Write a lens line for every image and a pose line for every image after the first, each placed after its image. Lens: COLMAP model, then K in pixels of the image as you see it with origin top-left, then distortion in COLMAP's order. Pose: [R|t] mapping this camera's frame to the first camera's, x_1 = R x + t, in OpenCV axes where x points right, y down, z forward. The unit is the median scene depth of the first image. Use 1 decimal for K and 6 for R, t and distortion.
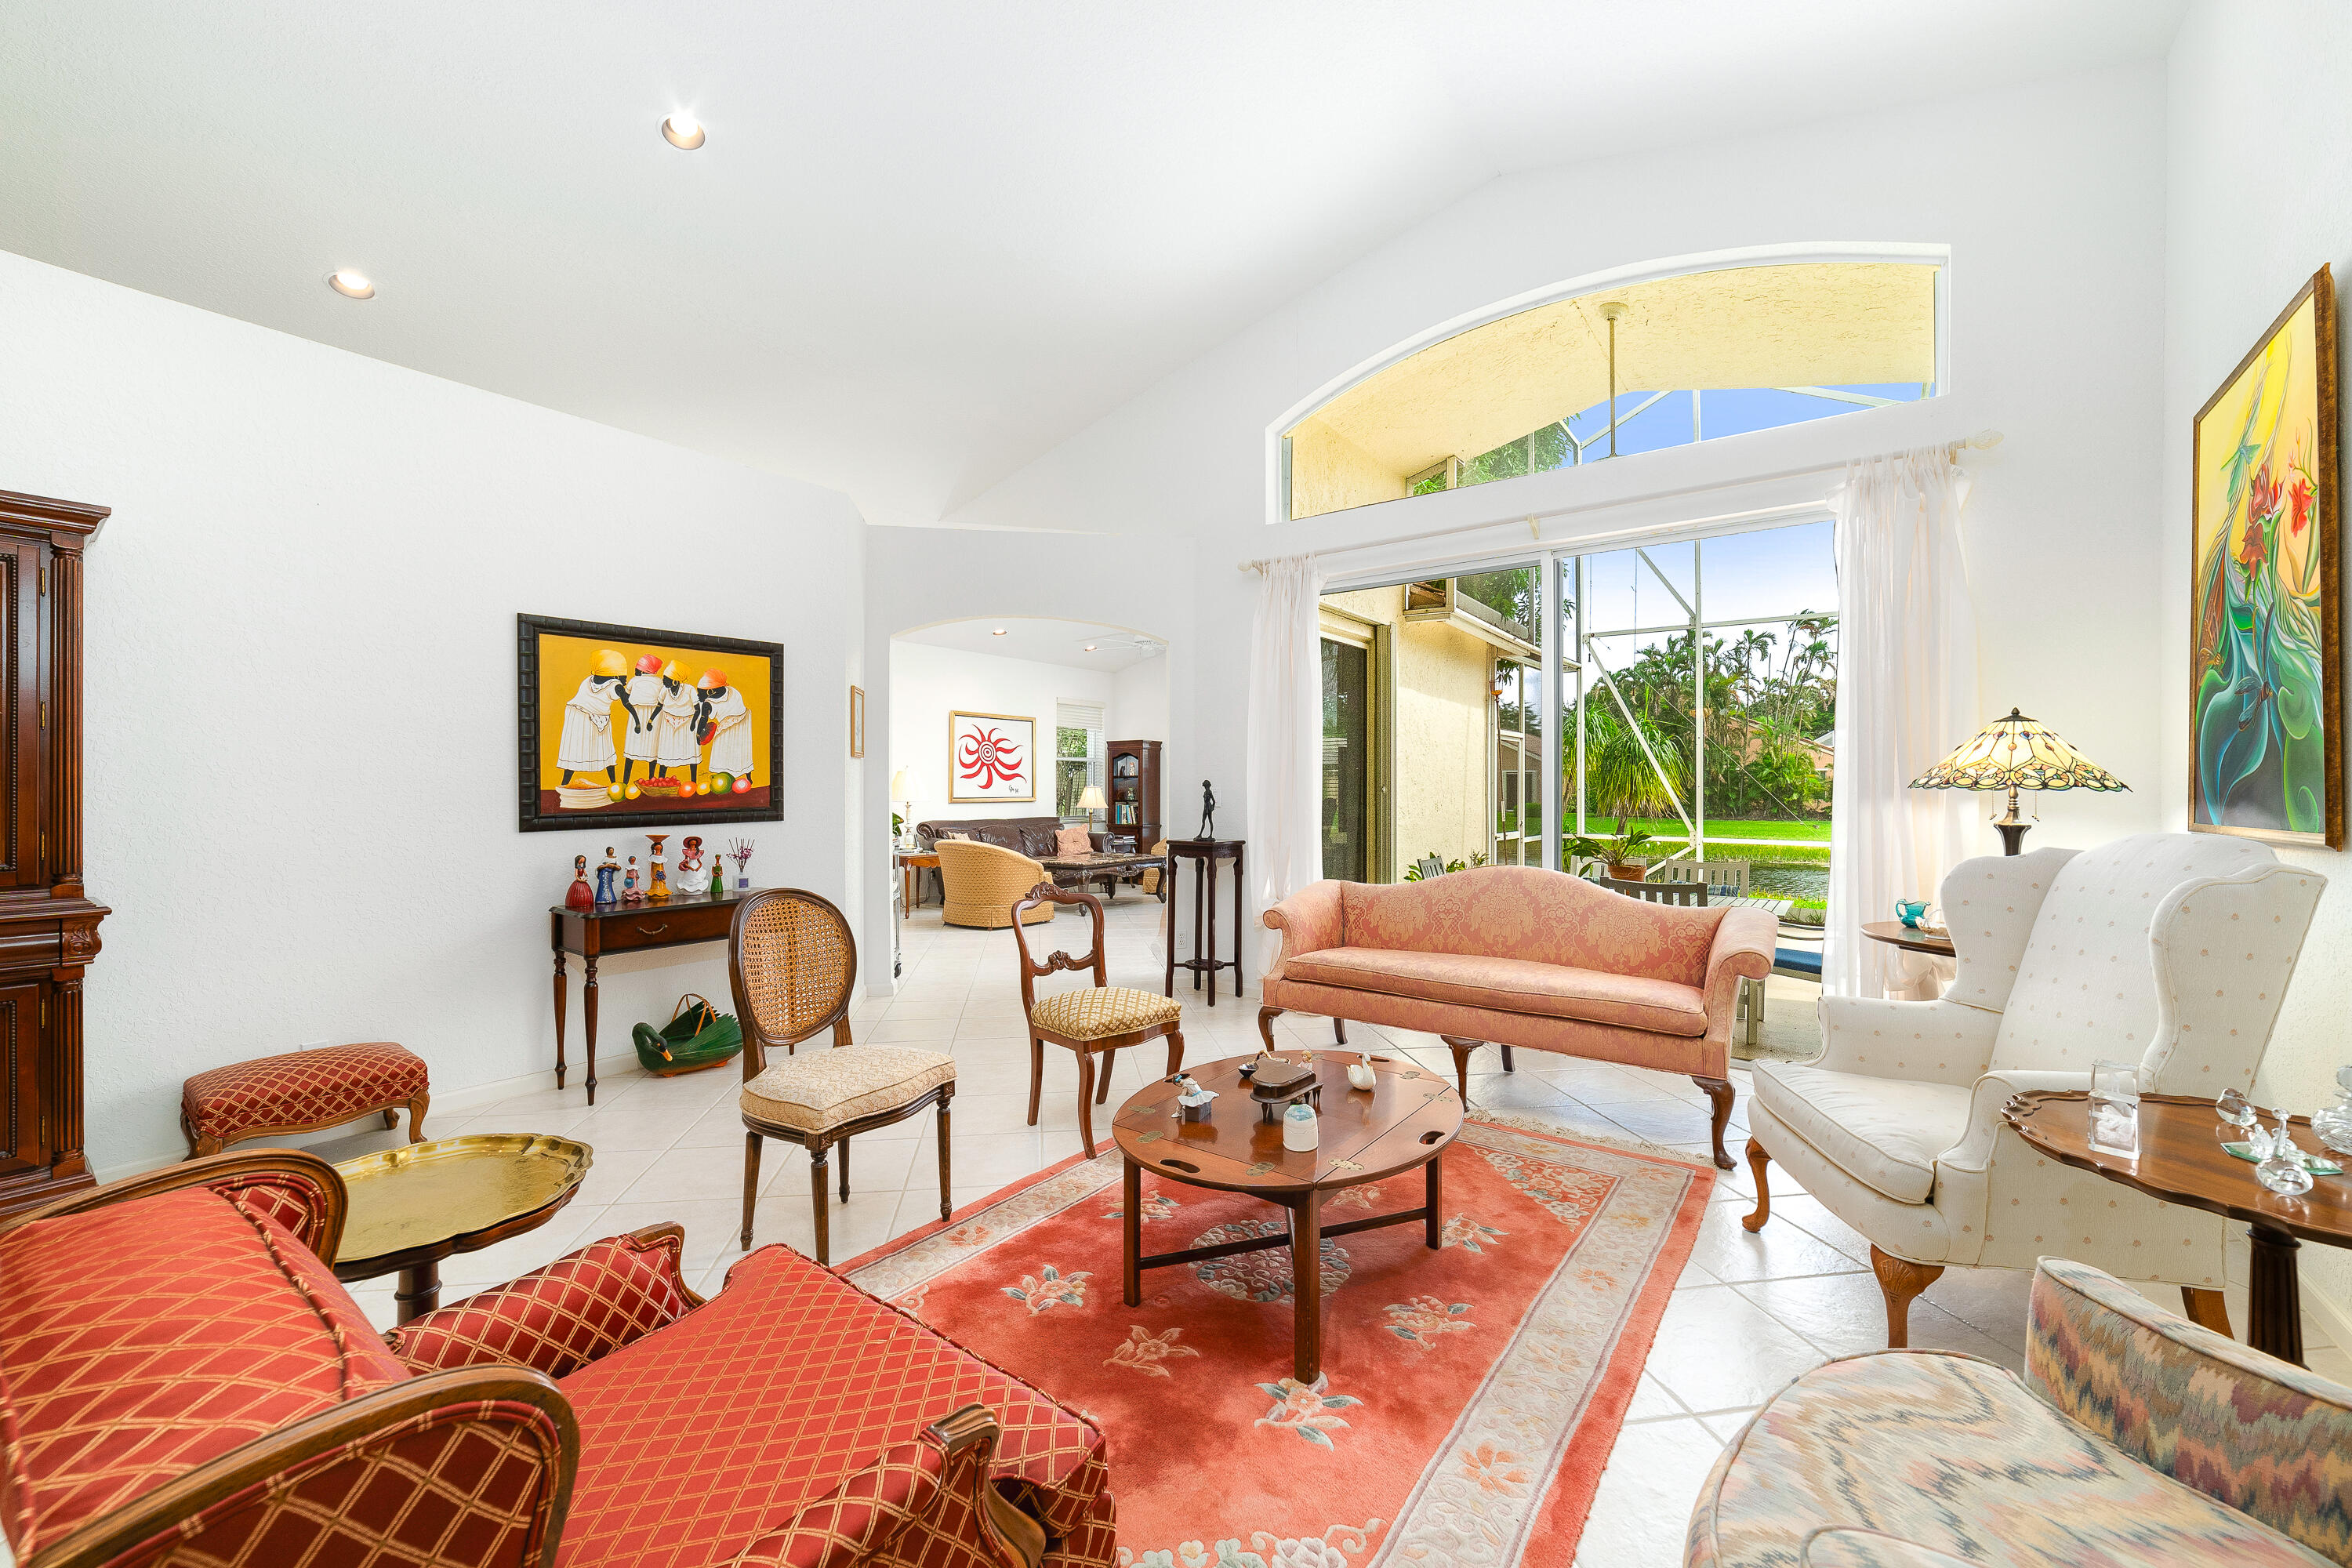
lens RADIAL K [[913.0, 0, 1167.0], [0, 913.0, 795.4], [0, 0, 1]] dist [-0.005435, 0.001063]
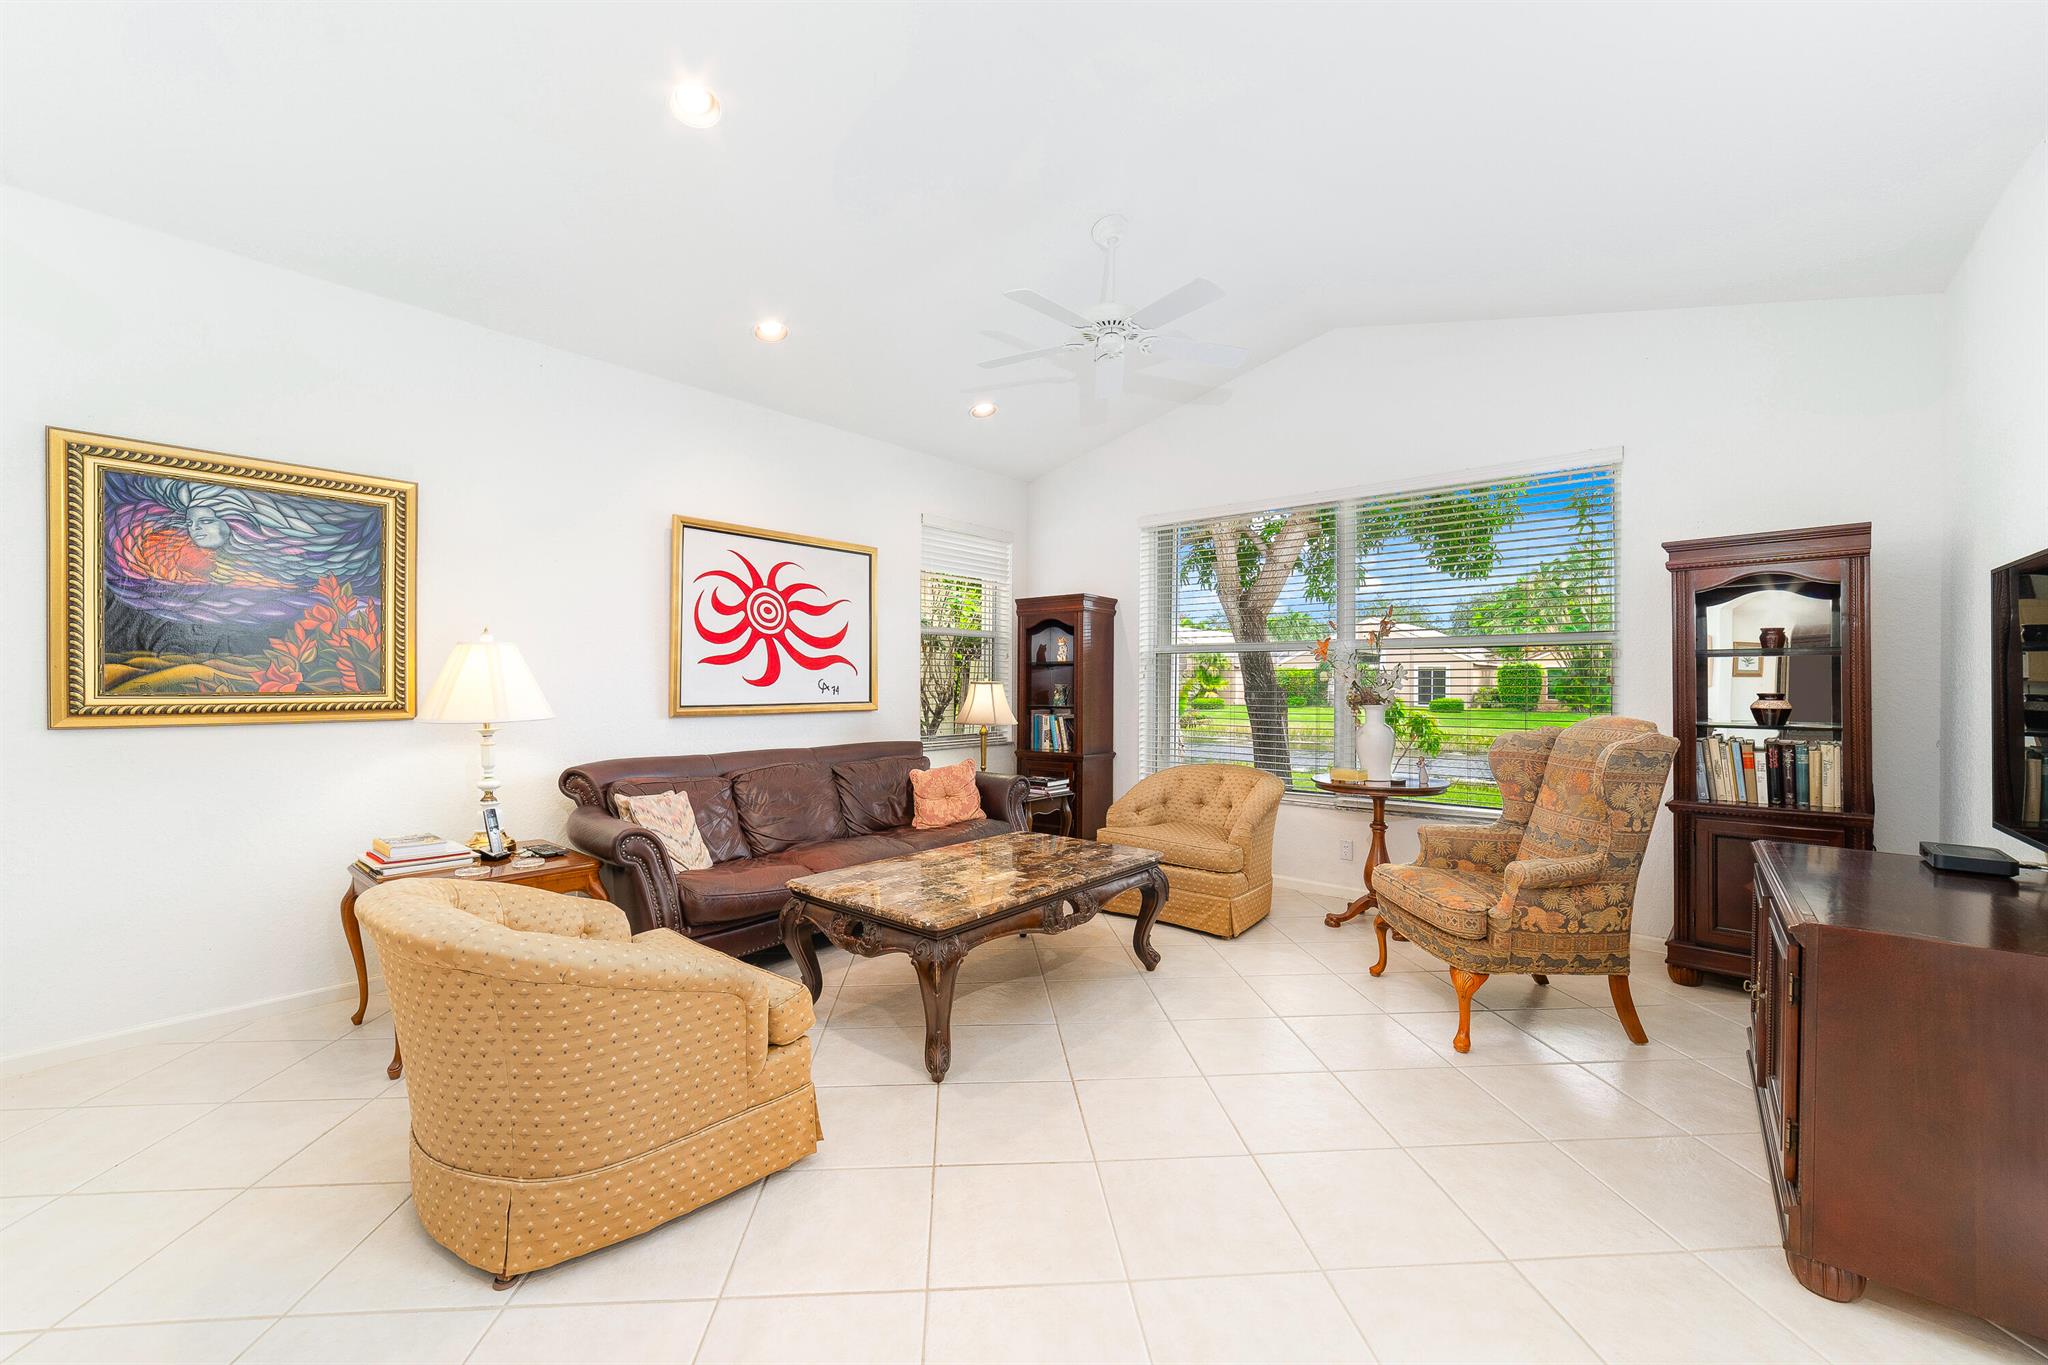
lens RADIAL K [[795.0, 0, 1019.0], [0, 795.0, 678.9], [0, 0, 1]] dist [-0.005435, 0.001063]
pose [[0.997680, 0.002721, -0.068019, -0.032919], [-0.003394, 0.999946, -0.009774, -0.007026], [0.067989, 0.009982, 0.997636, 0.549257]]
